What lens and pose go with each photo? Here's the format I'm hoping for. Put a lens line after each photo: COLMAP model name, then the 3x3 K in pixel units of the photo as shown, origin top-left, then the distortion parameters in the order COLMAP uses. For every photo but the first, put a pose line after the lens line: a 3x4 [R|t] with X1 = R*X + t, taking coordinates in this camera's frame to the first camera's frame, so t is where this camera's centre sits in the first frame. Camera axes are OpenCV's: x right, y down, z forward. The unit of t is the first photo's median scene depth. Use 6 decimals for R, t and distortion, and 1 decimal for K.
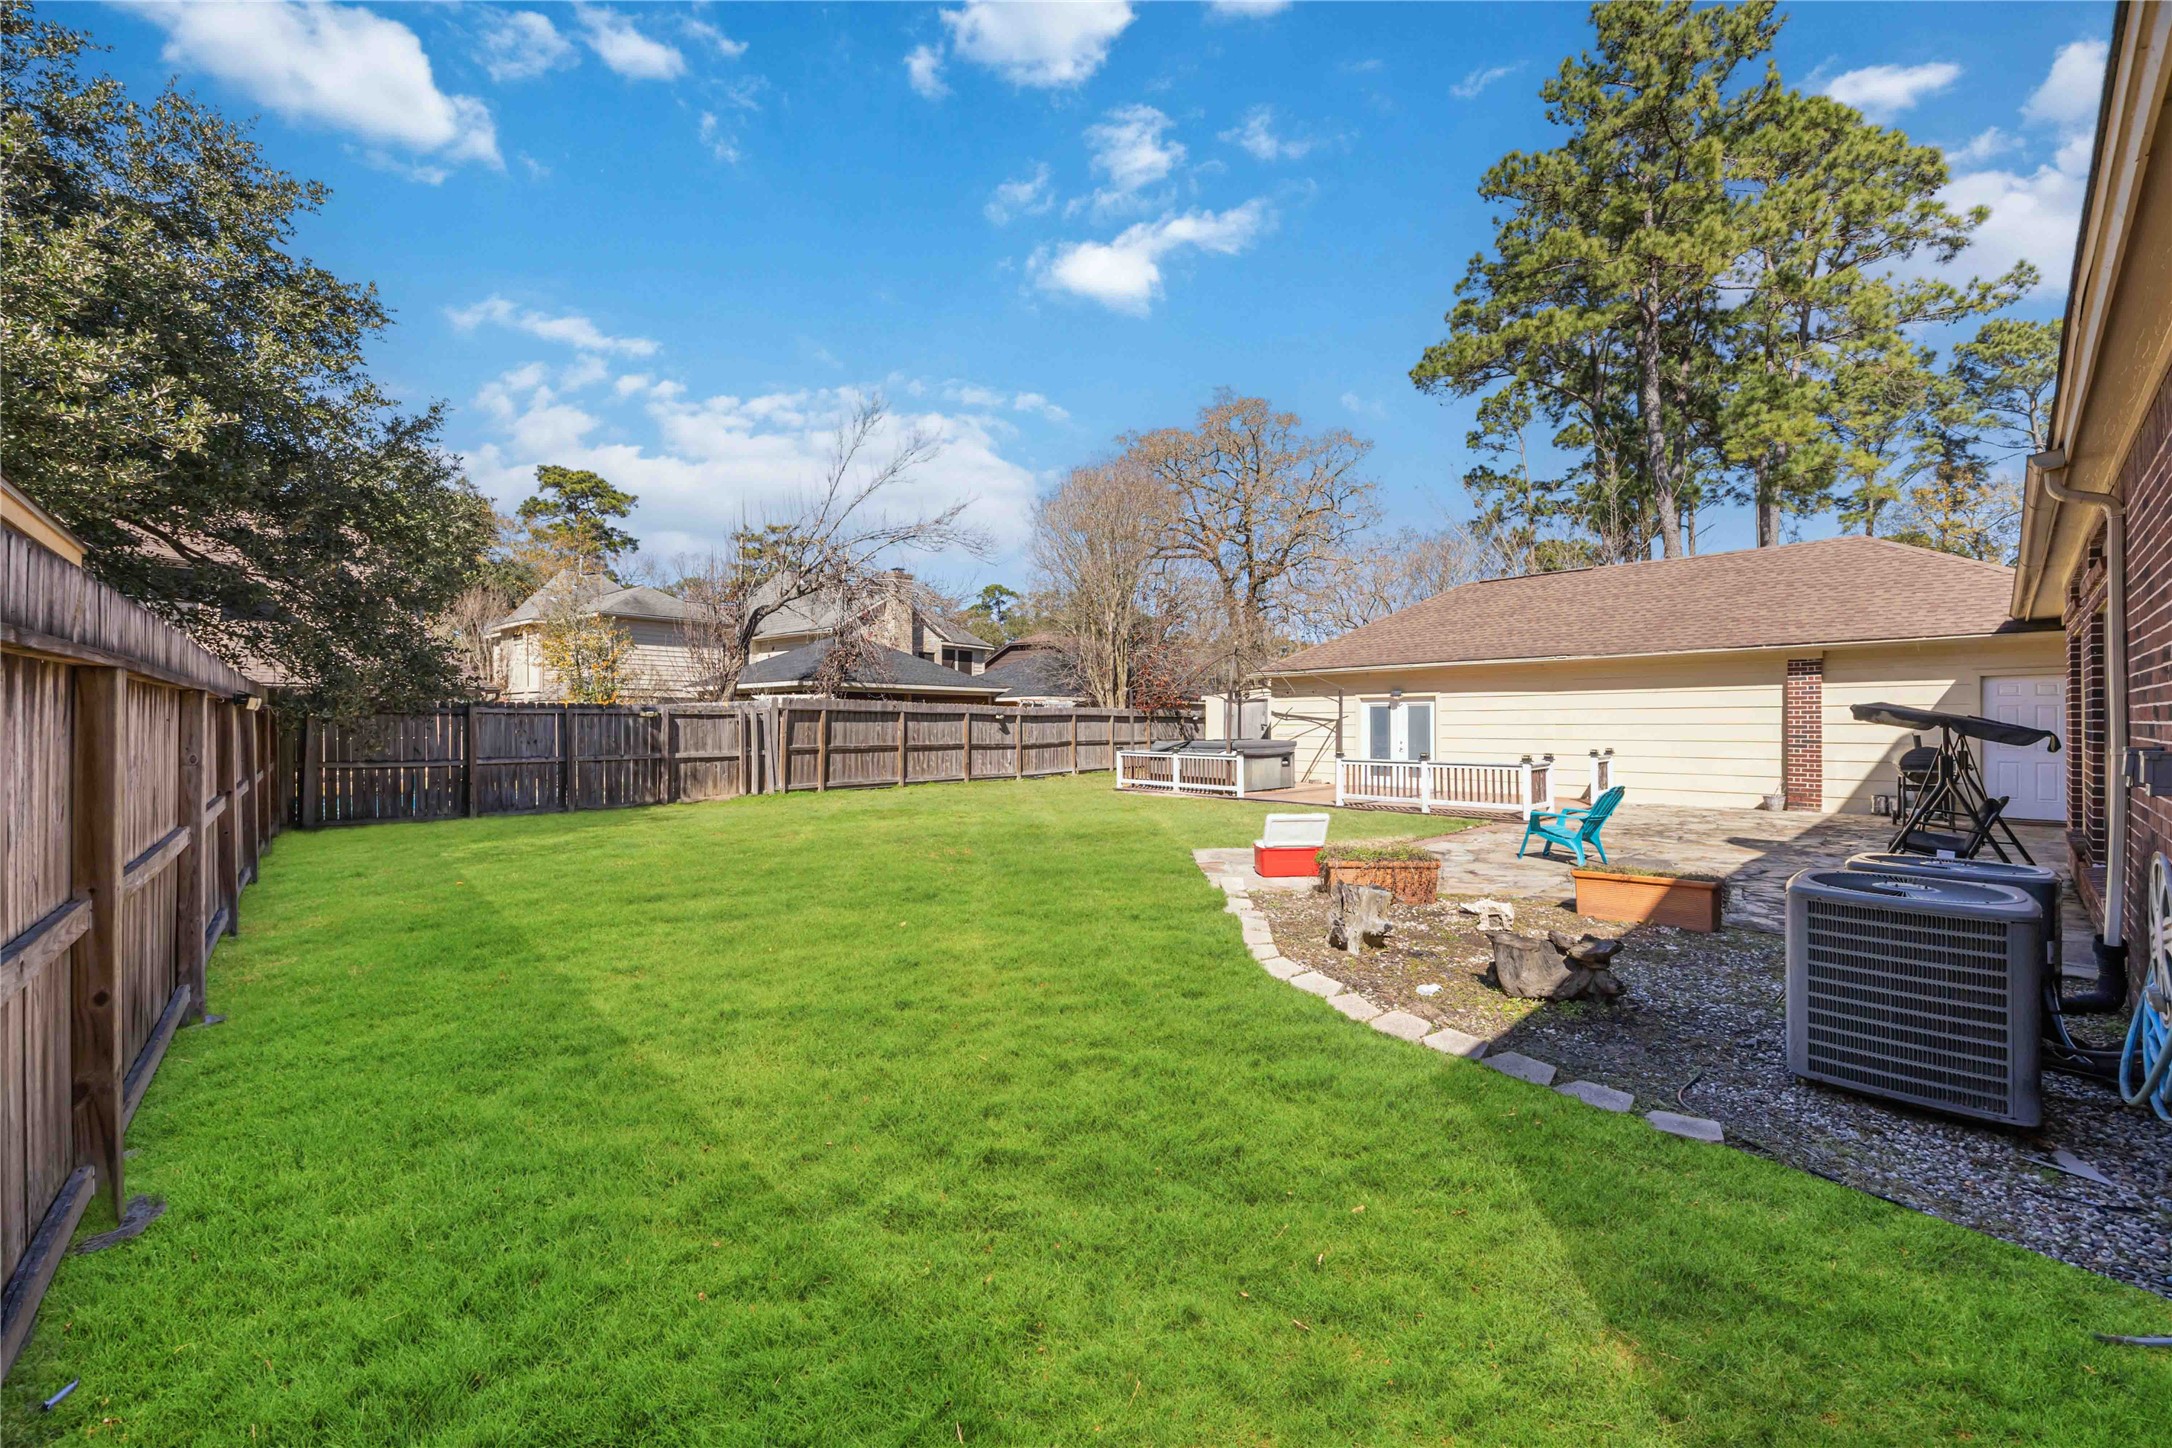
lens RADIAL K [[843.1, 0, 1081.6], [0, 843.1, 718.3], [0, 0, 1]] dist [0.000522, 0.000132]
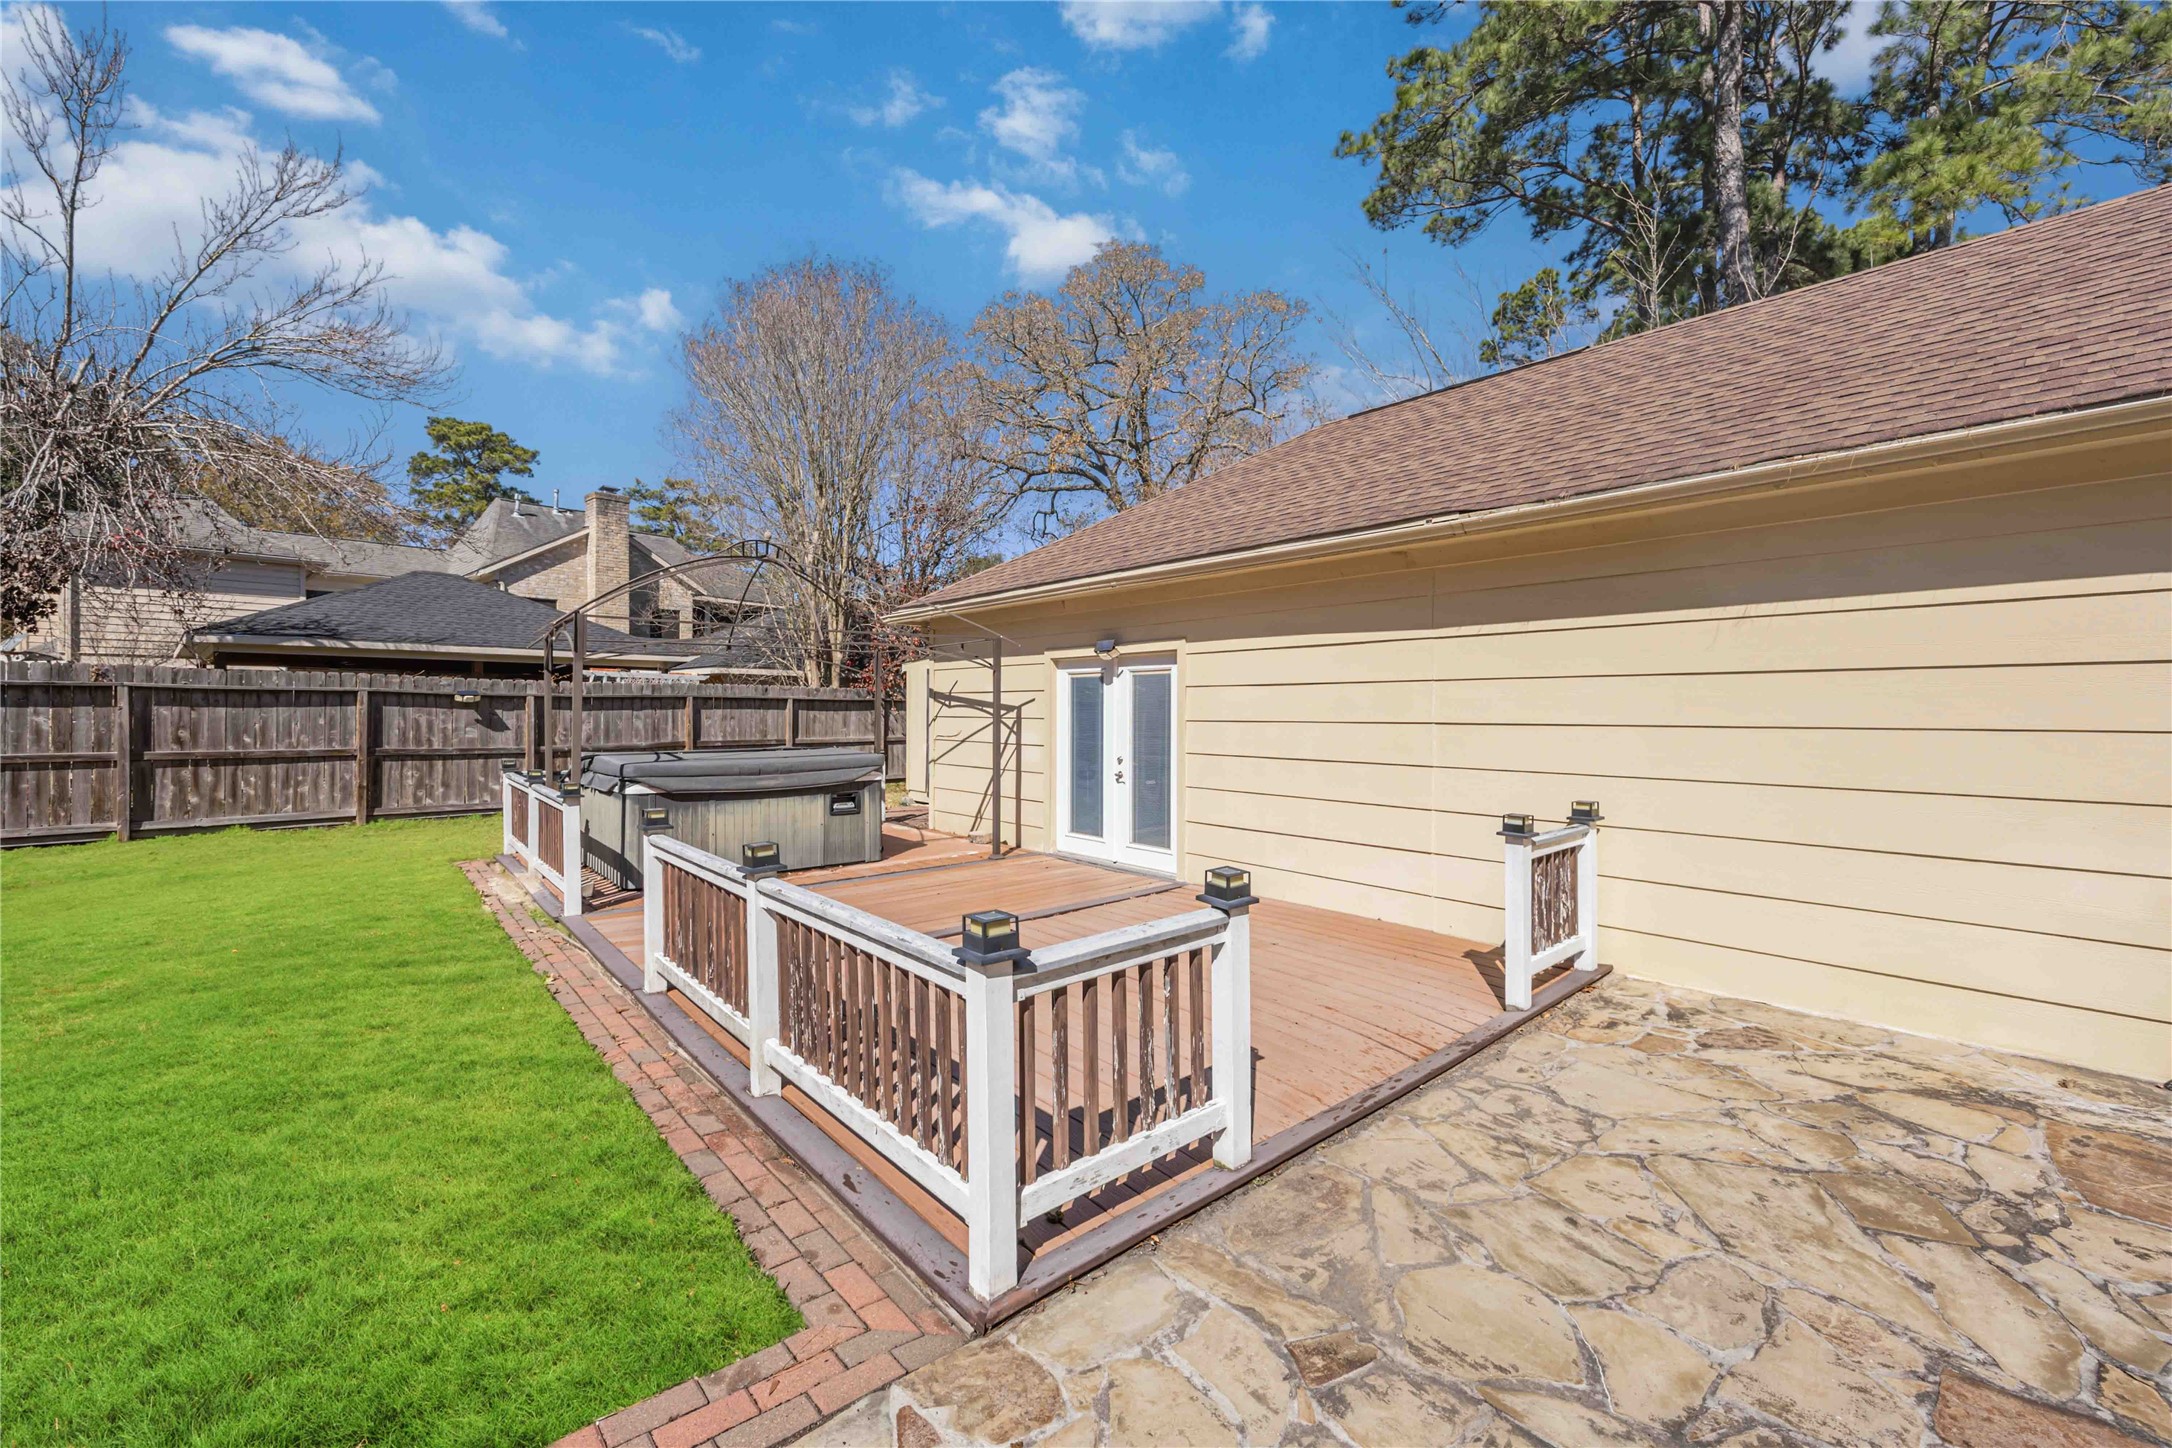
lens RADIAL K [[879.3, 0, 1061.1], [0, 879.3, 715.3], [0, 0, 1]] dist [0.000121, -0.000179]
pose [[0.998861, 0.005501, -0.047390, 0.287918], [-0.004933, 0.999915, 0.012086, 0.000128], [0.047452, -0.011838, 0.998803, 0.428324]]
